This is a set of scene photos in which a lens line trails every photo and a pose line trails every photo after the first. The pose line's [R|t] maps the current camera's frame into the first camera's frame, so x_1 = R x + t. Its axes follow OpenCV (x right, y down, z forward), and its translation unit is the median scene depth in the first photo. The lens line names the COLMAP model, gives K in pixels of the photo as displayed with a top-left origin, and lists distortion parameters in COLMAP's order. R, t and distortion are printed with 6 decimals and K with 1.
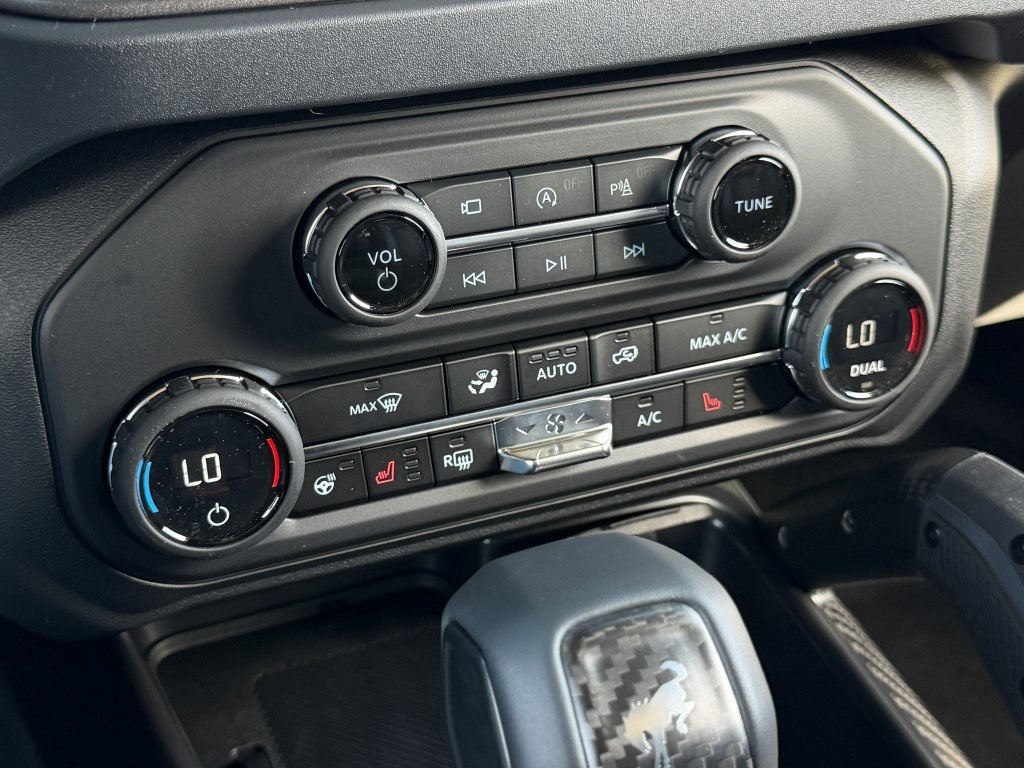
lens RADIAL K [[1419.5, 0, 511.9], [0, 1419.5, 384.6], [0, 0, 1]] dist [0.093043, 0.000000]
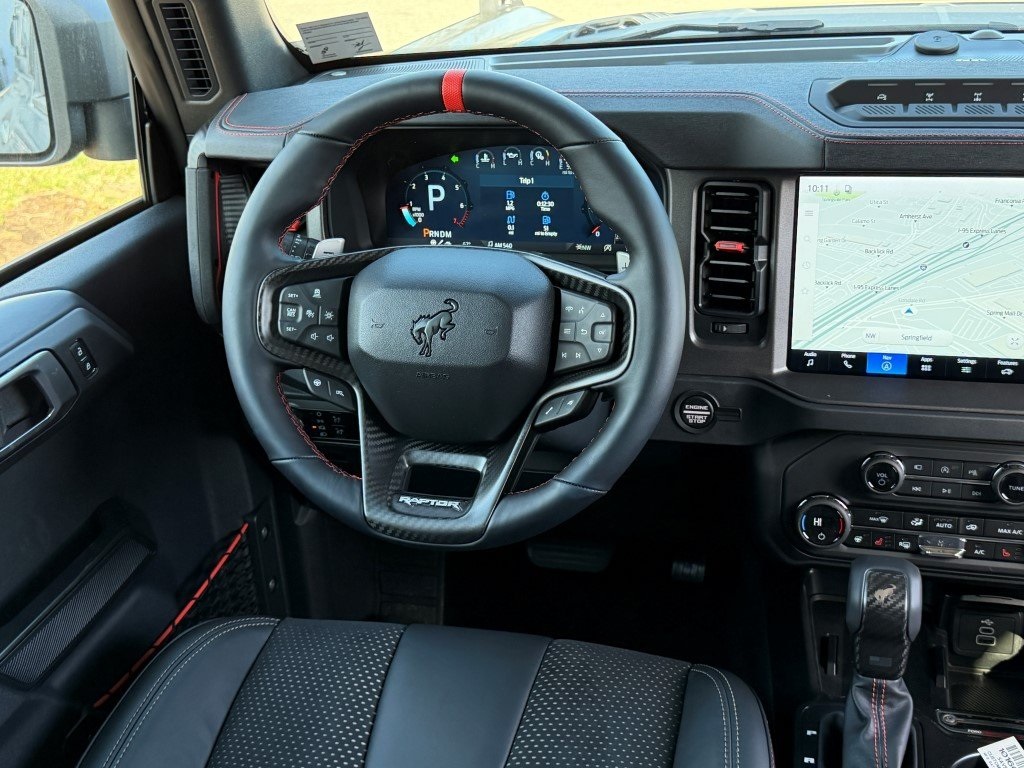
lens RADIAL K [[1271.7, 0, 511.1], [0, 1271.7, 388.4], [0, 0, 1]] dist [0.094094, 0.000000]
pose [[0.779946, 0.192936, -0.595366, 0.910187], [-0.259059, 0.965498, -0.026492, 0.020279], [0.569713, 0.174898, 0.803018, -1.833780]]
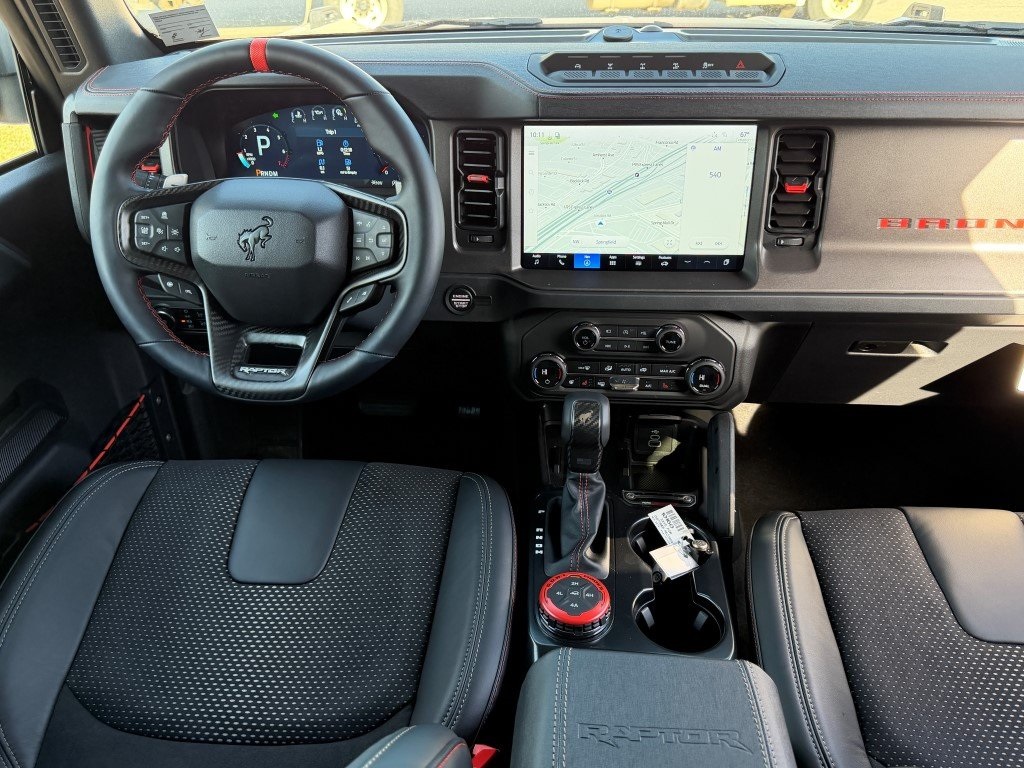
lens RADIAL K [[826.8, 0, 503.3], [0, 826.8, 395.1], [0, 0, 1]] dist [0.088793, -0.100087]
pose [[0.872066, 0.216799, -0.438746, 0.887509], [-0.218735, 0.974659, 0.046847, 0.031802], [0.437785, 0.055115, 0.897389, -1.582086]]
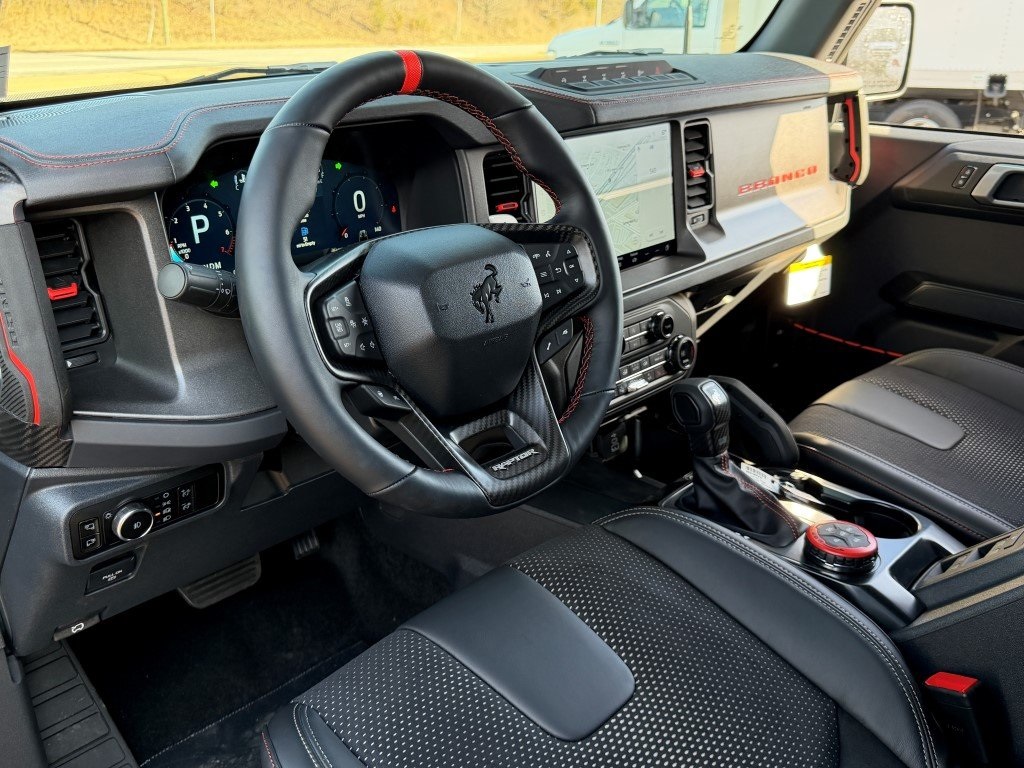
lens RADIAL K [[884.0, 0, 515.2], [0, 884.0, 392.1], [0, 0, 1]] dist [0.070178, 0.003018]
pose [[0.928349, -0.172466, 0.329278, -1.318490], [0.213506, 0.972548, -0.092556, 0.253180], [-0.304276, 0.156227, 0.939686, -1.605846]]
